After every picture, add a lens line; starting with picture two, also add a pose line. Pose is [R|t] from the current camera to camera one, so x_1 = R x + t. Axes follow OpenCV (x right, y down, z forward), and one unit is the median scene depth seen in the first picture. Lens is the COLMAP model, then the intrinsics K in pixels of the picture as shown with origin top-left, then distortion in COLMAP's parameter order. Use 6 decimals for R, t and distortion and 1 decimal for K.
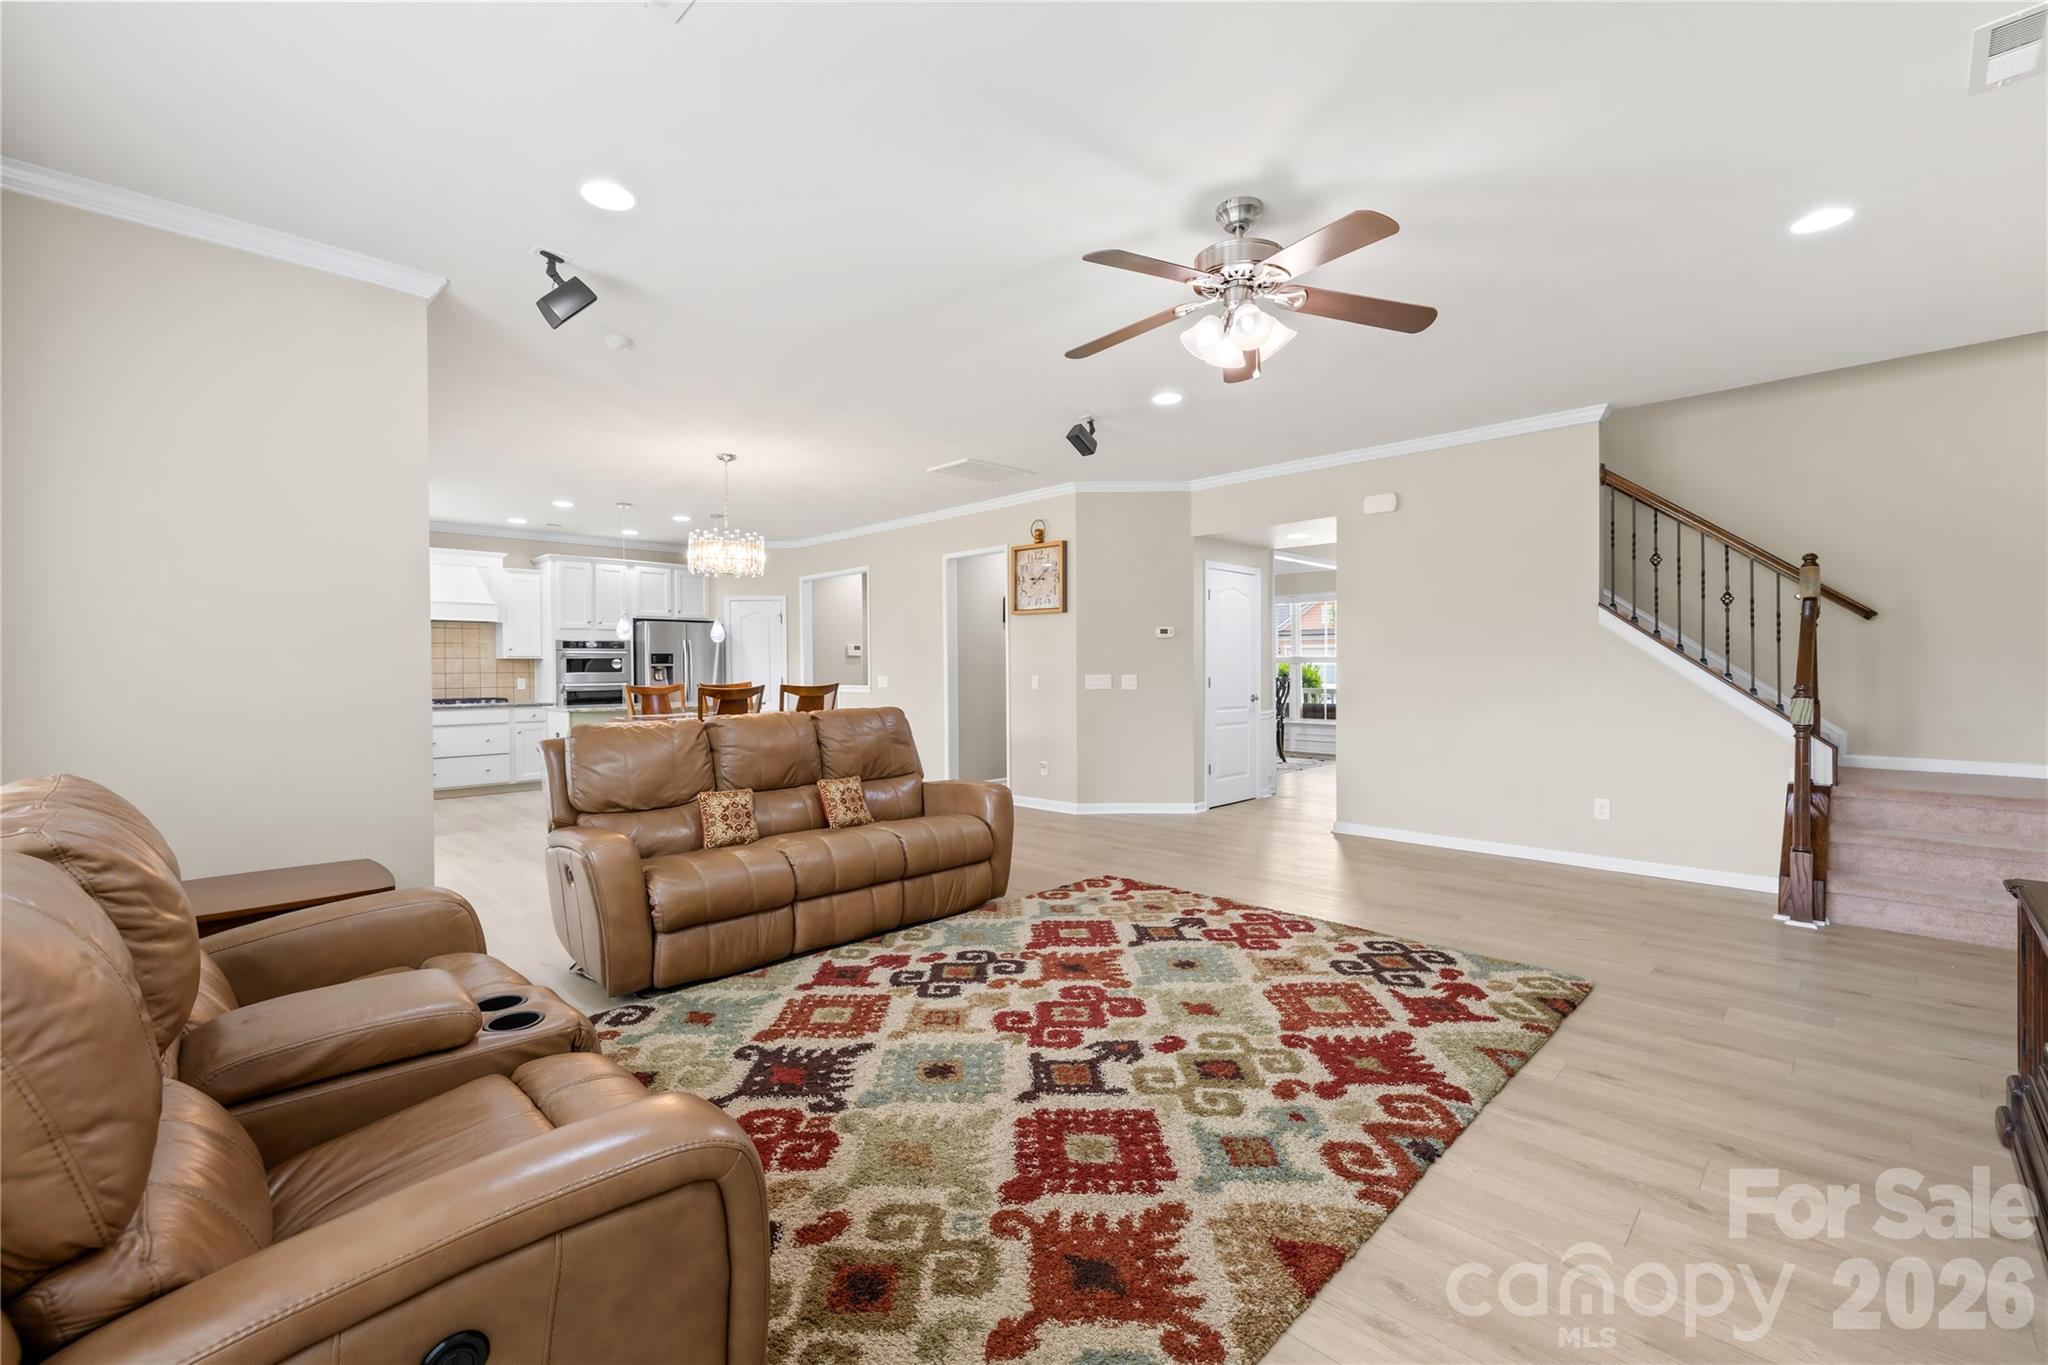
lens RADIAL K [[861.2, 0, 1008.0], [0, 861.2, 671.6], [0, 0, 1]] dist [0.000220, -0.000624]
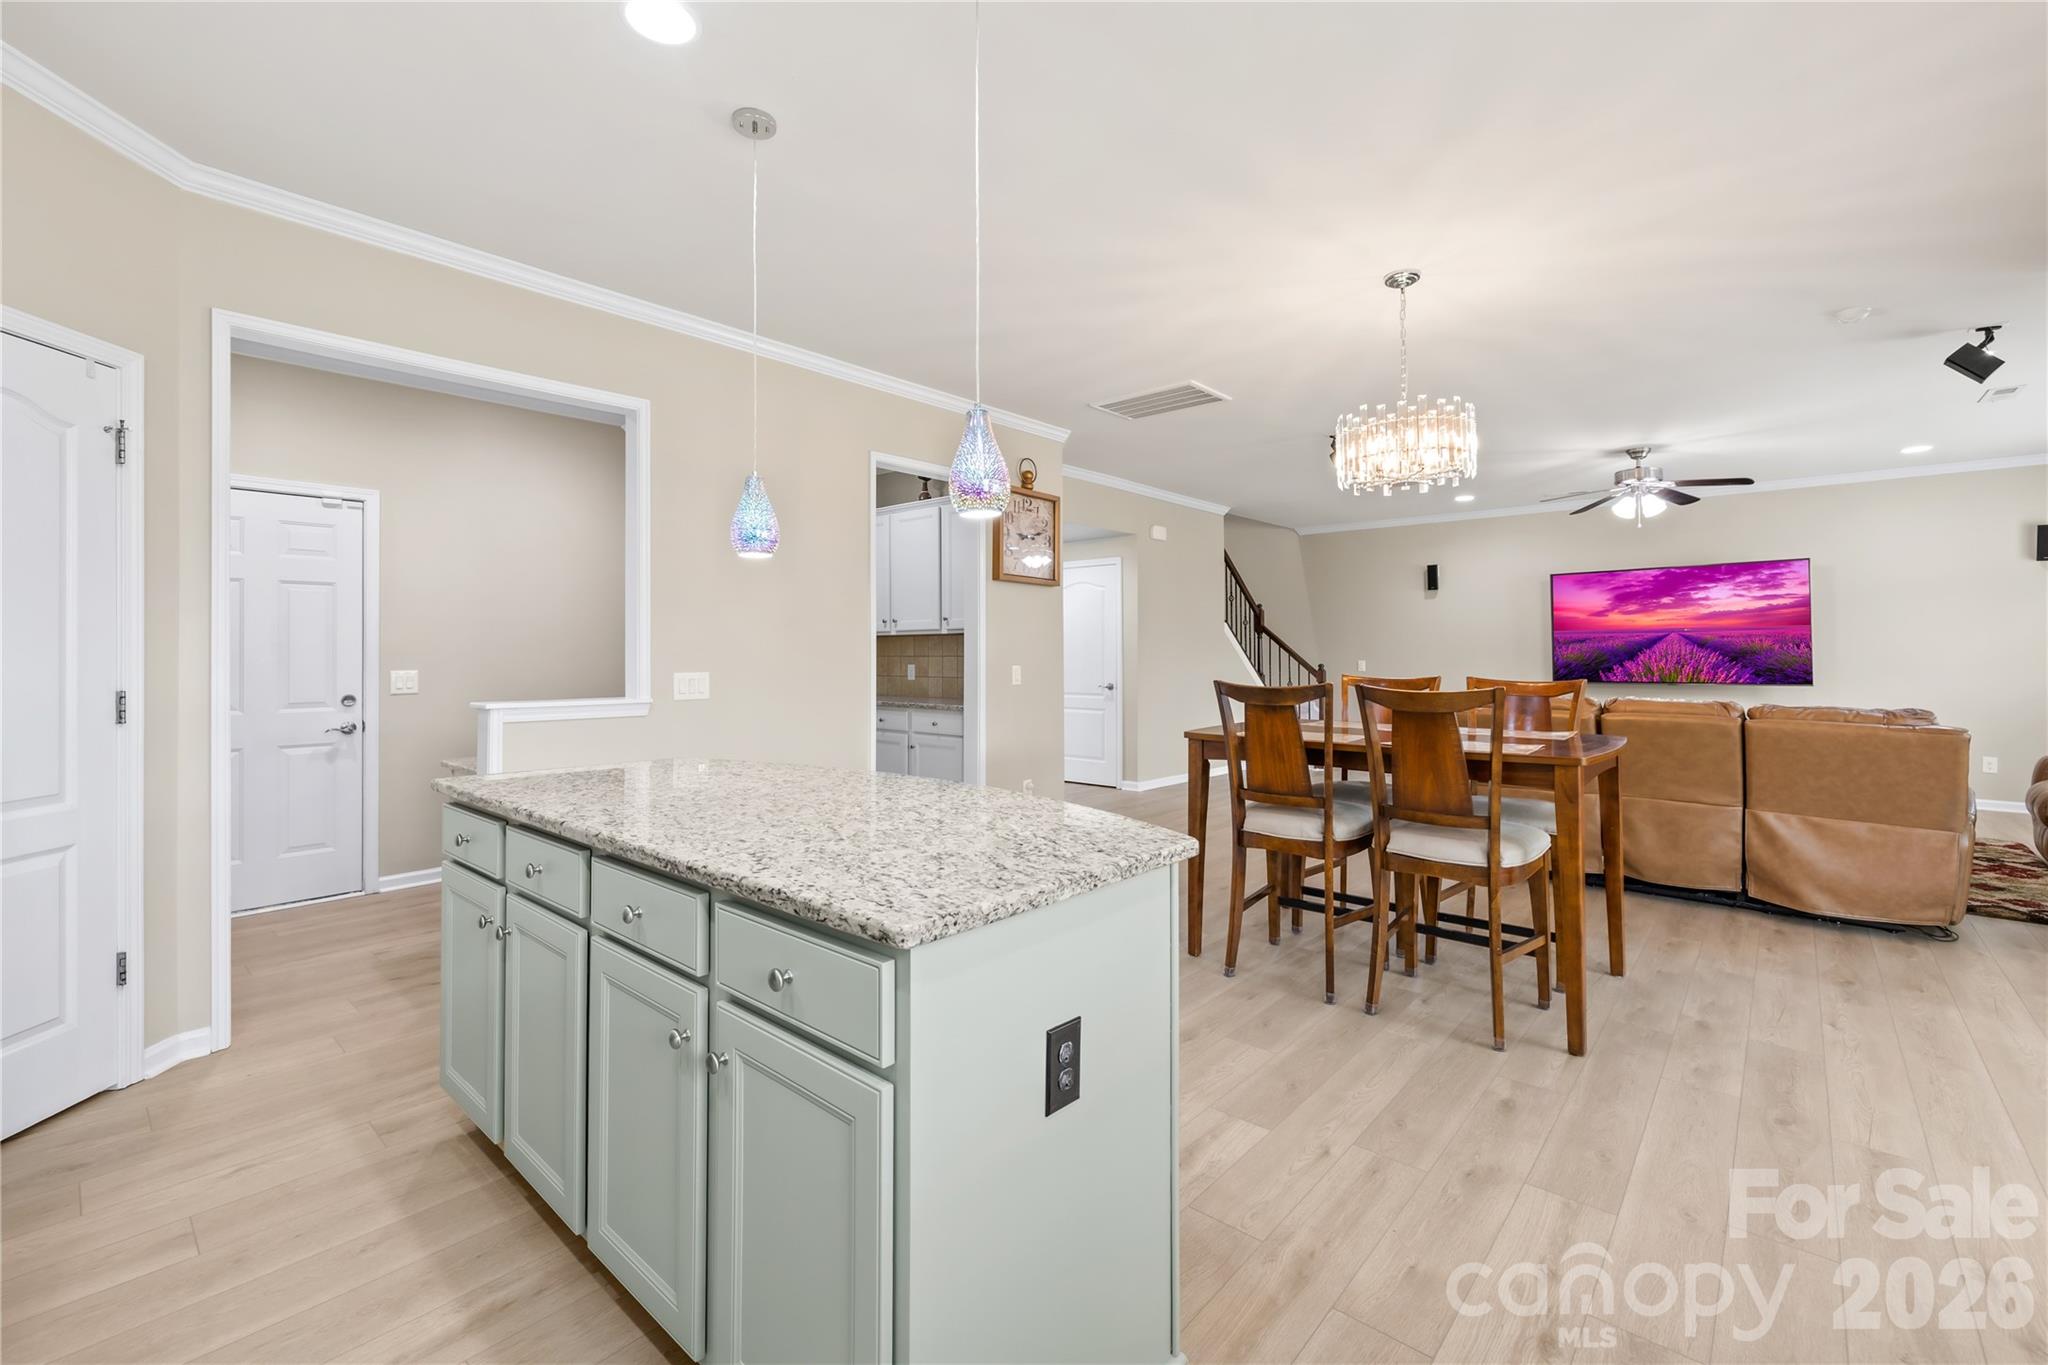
lens RADIAL K [[861.2, 0, 1016.1], [0, 861.2, 667.3], [0, 0, 1]] dist [0.000220, -0.000624]
pose [[-0.065016, -0.004197, 0.997875, -1.589976], [0.007561, 0.999960, 0.004699, 0.003250], [-0.997856, 0.007850, -0.064982, 2.358501]]
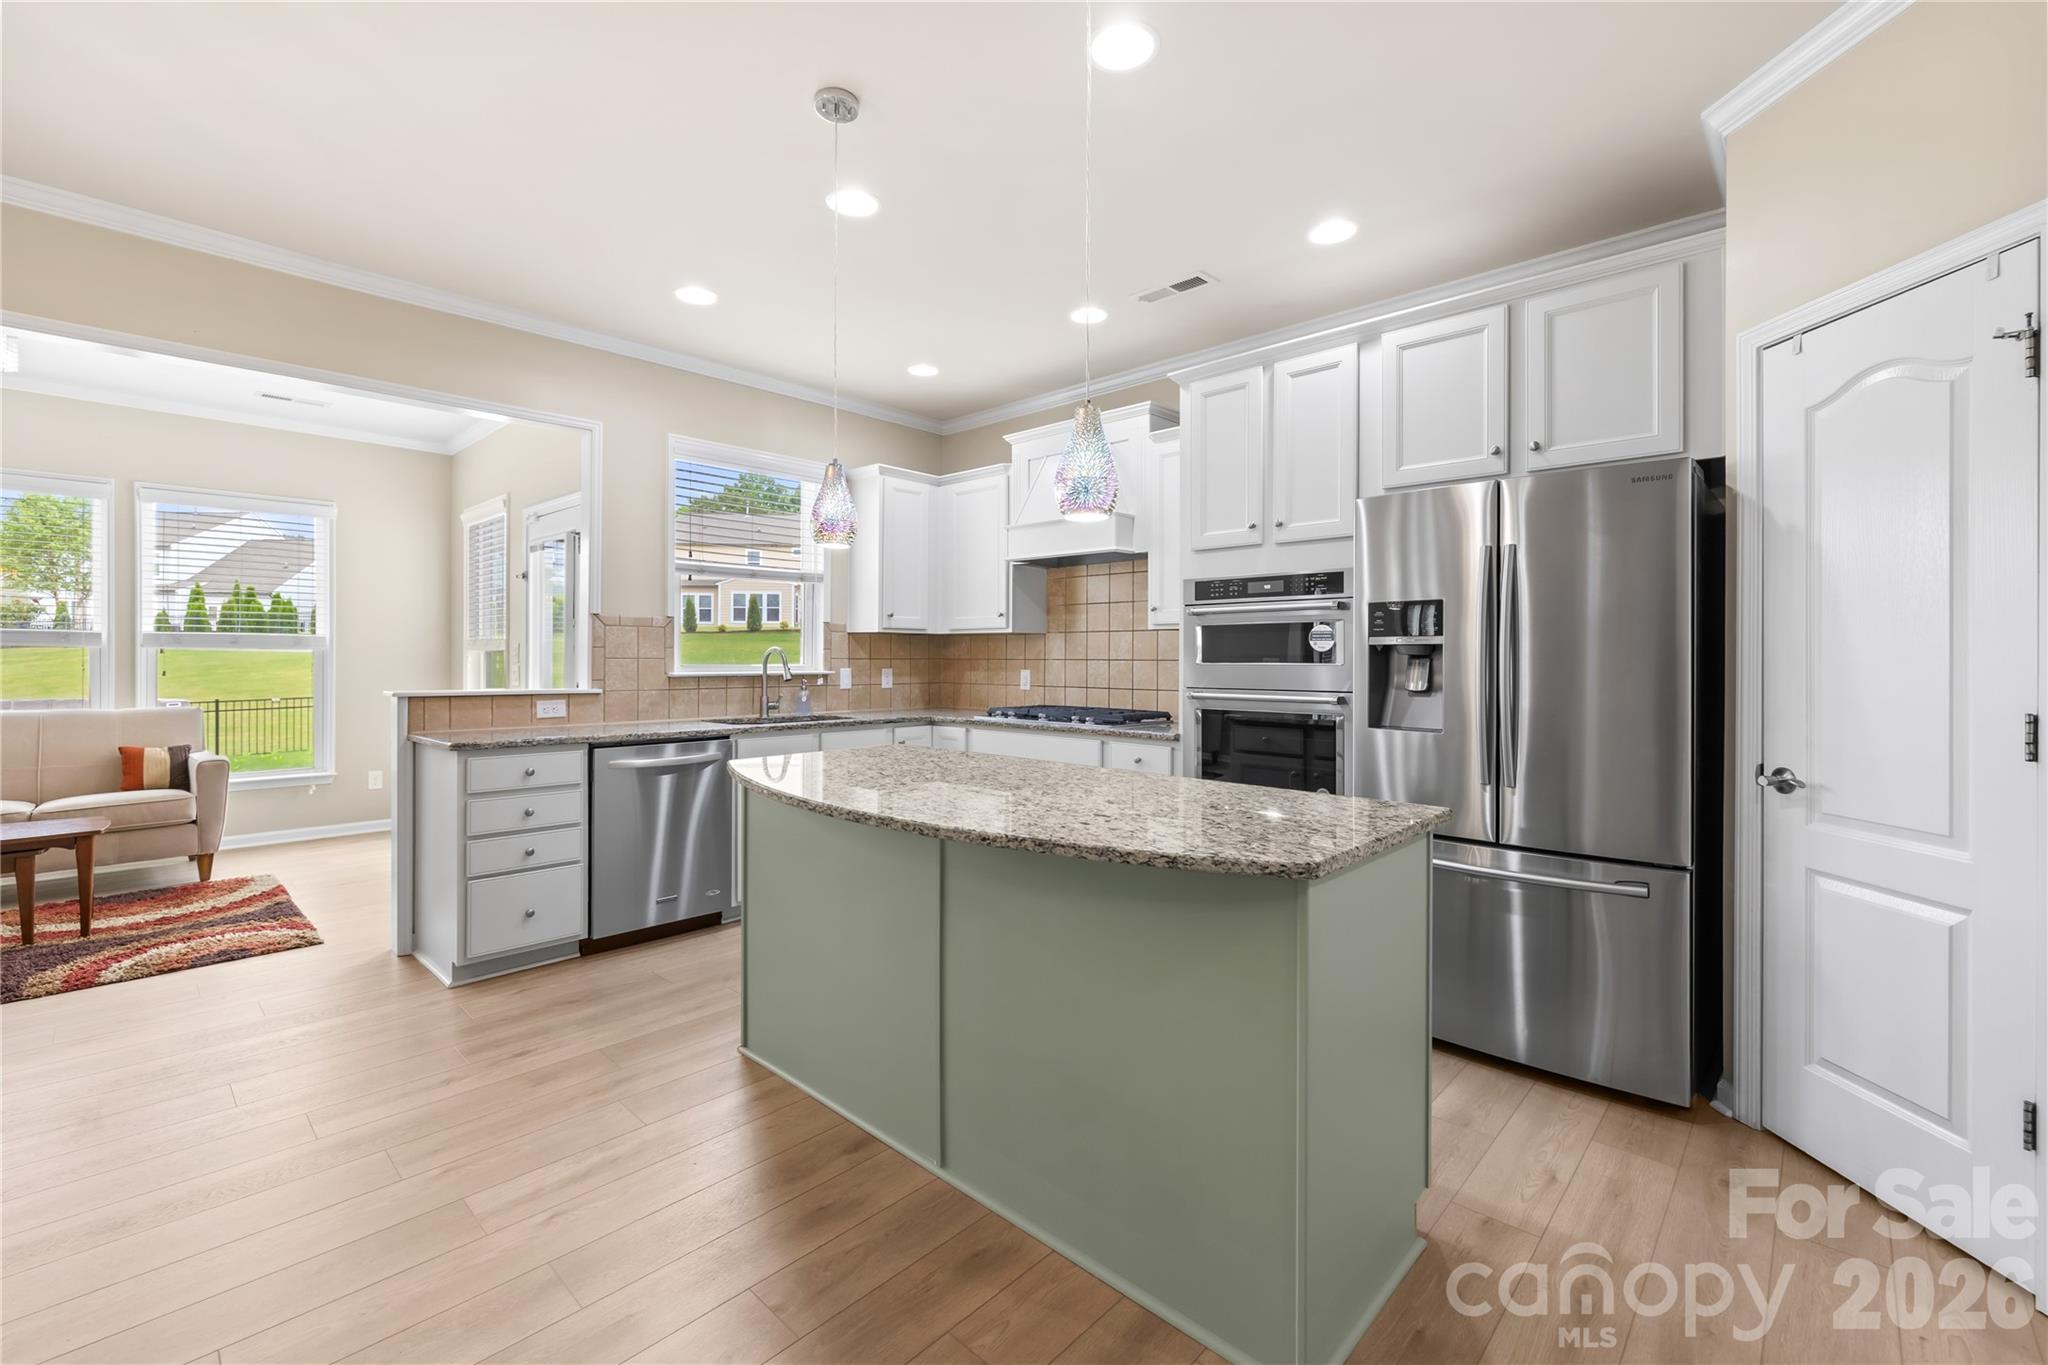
lens RADIAL K [[861.2, 0, 1012.6], [0, 861.2, 658.0], [0, 0, 1]] dist [0.000220, -0.000624]
pose [[0.035669, 0.010902, -0.999304, -0.332658], [-0.011624, 0.999877, 0.010493, -0.010237], [0.999296, 0.011242, 0.035791, 2.476691]]
